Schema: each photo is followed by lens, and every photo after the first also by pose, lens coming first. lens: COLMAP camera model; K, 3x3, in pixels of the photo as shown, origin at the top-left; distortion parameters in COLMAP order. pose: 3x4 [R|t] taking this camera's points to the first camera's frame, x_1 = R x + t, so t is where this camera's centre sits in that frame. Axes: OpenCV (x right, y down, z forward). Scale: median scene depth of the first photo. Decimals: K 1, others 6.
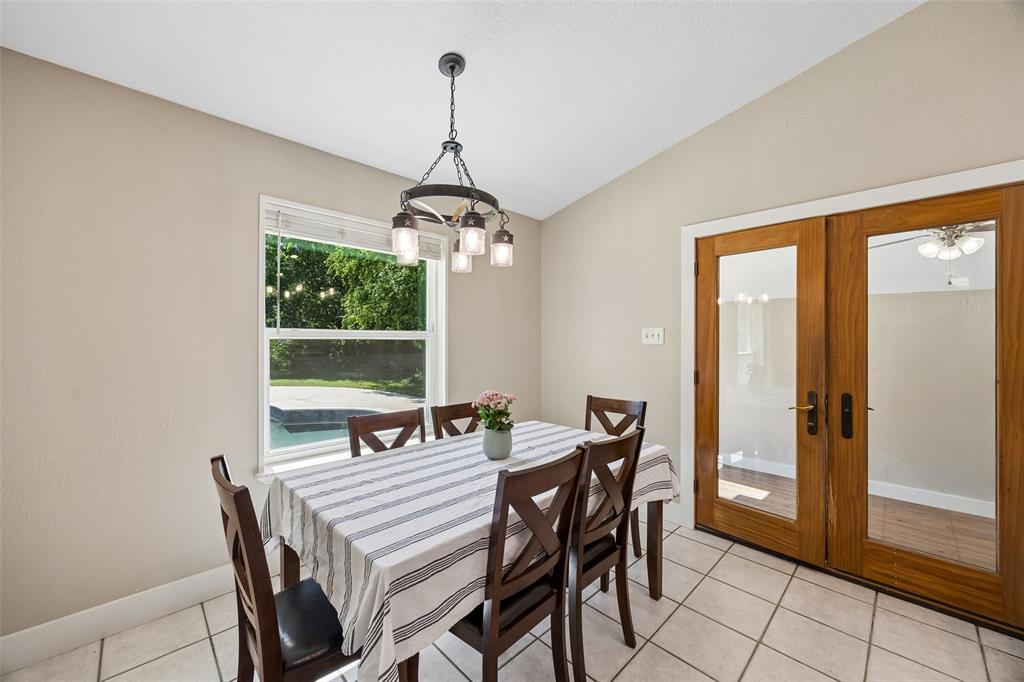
lens RADIAL K [[395.7, 0, 514.6], [0, 395.7, 341.0], [0, 0, 1]] dist [0.001922, -0.000023]
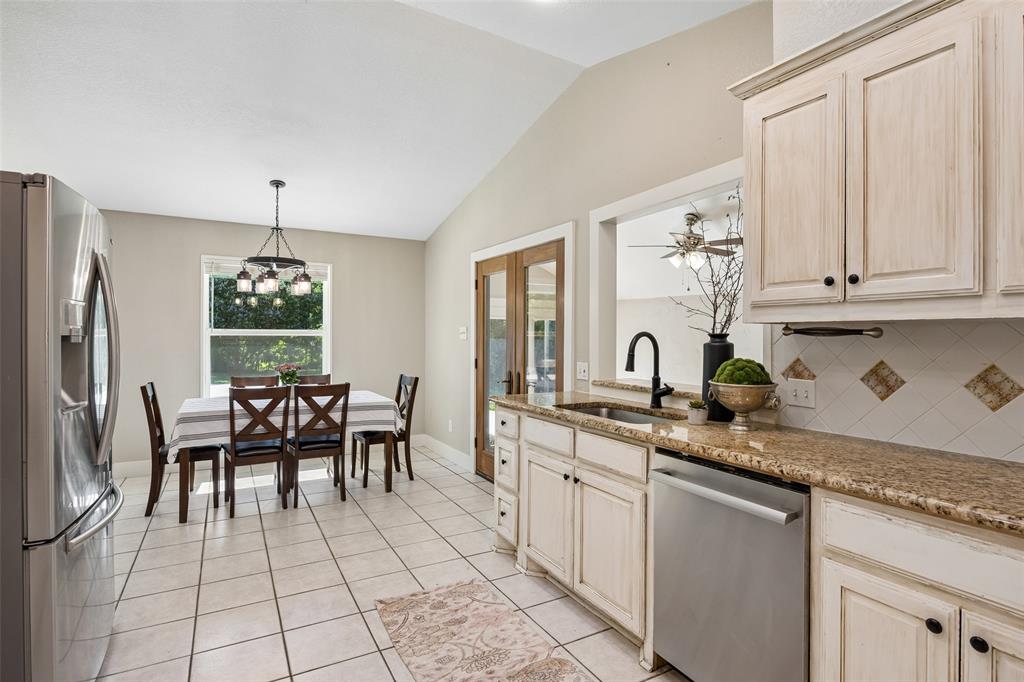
lens RADIAL K [[507.8, 0, 510.7], [0, 507.8, 336.9], [0, 0, 1]] dist [-0.005399, 0.000043]
pose [[0.965207, 0.002311, -0.261476, 1.258952], [-0.001660, 0.999995, 0.002708, -0.006037], [0.261481, -0.002180, 0.965206, -0.814861]]
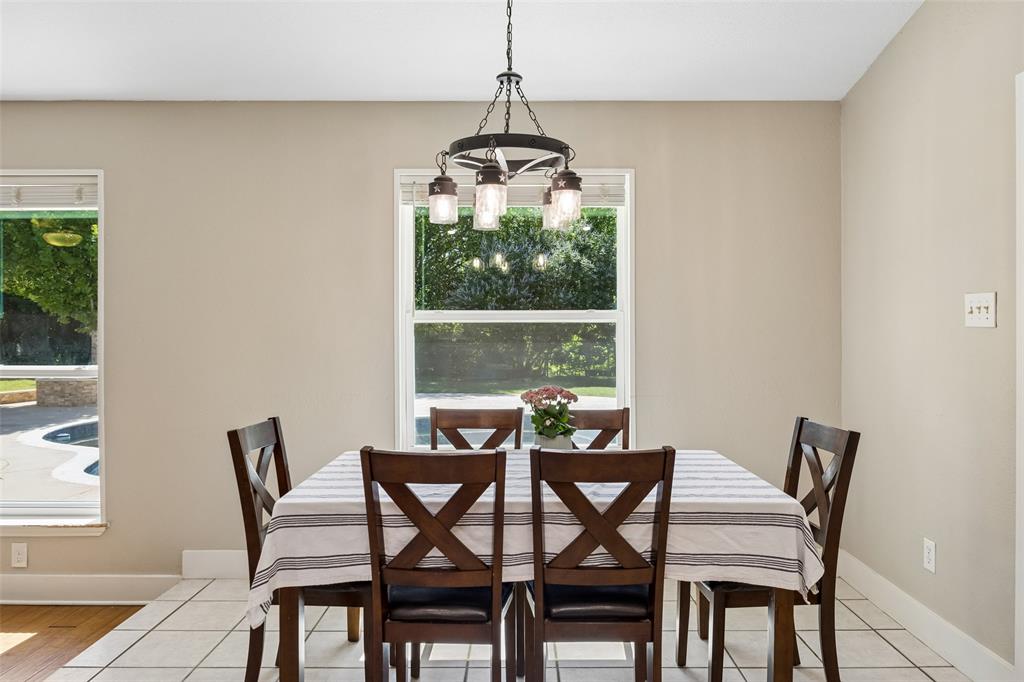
lens RADIAL K [[729.7, 0, 518.9], [0, 729.7, 325.4], [0, 0, 1]] dist [-0.002763, 0.000612]
pose [[0.715097, -0.005641, -0.699002, 0.745160], [0.003688, 0.999984, -0.004297, 0.009836], [0.699015, 0.000495, 0.715107, -0.027582]]
